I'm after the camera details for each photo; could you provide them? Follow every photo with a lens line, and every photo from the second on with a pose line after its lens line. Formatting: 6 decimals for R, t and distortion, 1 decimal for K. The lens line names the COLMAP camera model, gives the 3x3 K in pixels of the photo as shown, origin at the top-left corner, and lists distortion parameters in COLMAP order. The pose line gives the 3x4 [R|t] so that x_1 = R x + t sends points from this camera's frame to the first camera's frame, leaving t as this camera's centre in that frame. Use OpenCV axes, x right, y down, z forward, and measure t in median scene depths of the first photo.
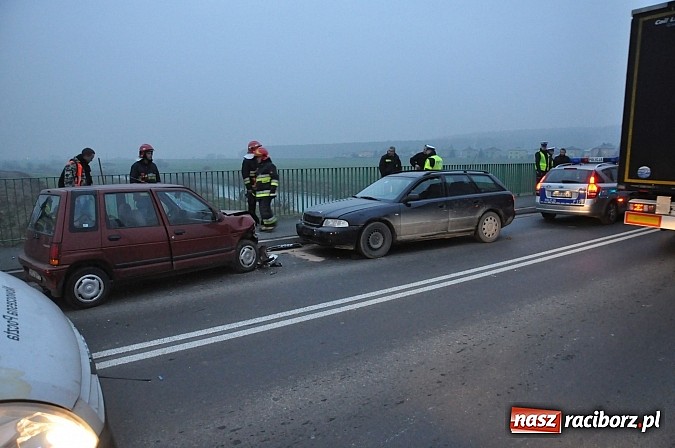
lens RADIAL K [[461.6, 0, 337.5], [0, 461.6, 224.0], [0, 0, 1]] dist [-0.122093, 0.079431]
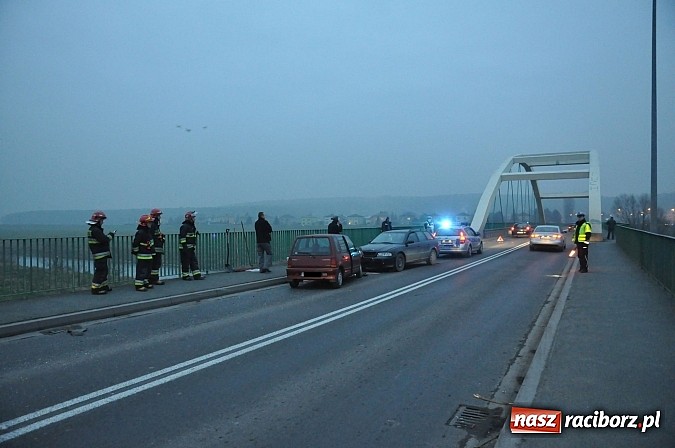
lens RADIAL K [[461.6, 0, 337.5], [0, 461.6, 224.0], [0, 0, 1]] dist [-0.122093, 0.079431]
pose [[0.901775, 0.001875, 0.432201, -0.975293], [0.060925, 0.989454, -0.131412, 0.109451], [-0.427890, 0.144835, 0.892151, -0.675462]]
